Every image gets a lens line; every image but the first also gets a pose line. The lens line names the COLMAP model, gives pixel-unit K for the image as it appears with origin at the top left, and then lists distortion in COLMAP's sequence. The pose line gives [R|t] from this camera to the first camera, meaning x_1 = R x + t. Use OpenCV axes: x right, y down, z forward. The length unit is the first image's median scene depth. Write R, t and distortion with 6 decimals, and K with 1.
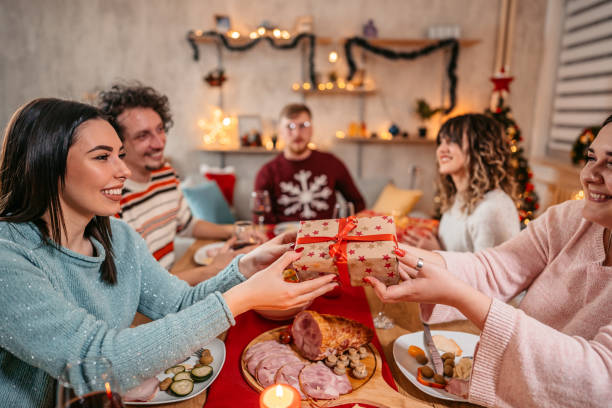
lens RADIAL K [[431.1, 0, 308.3], [0, 431.1, 192.9], [0, 0, 1]] dist [-0.004064, 0.001437]
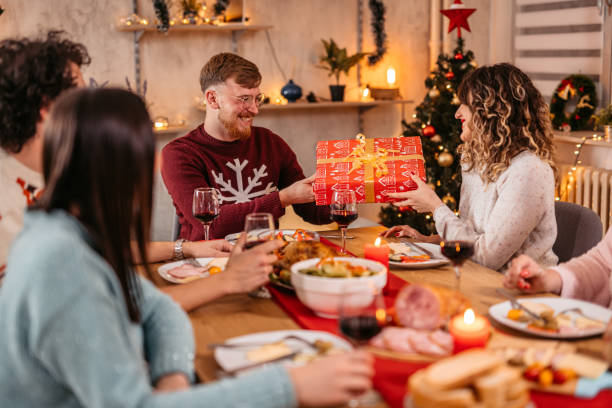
lens RADIAL K [[875.0, 0, 306.0], [0, 875.0, 204.0], [0, 0, 1]] dist [0.005613, 0.068350]
pose [[0.937397, -0.080506, 0.338829, -0.817428], [0.086623, 0.996237, -0.002942, 0.074835], [-0.337317, 0.032108, 0.940843, -0.662170]]
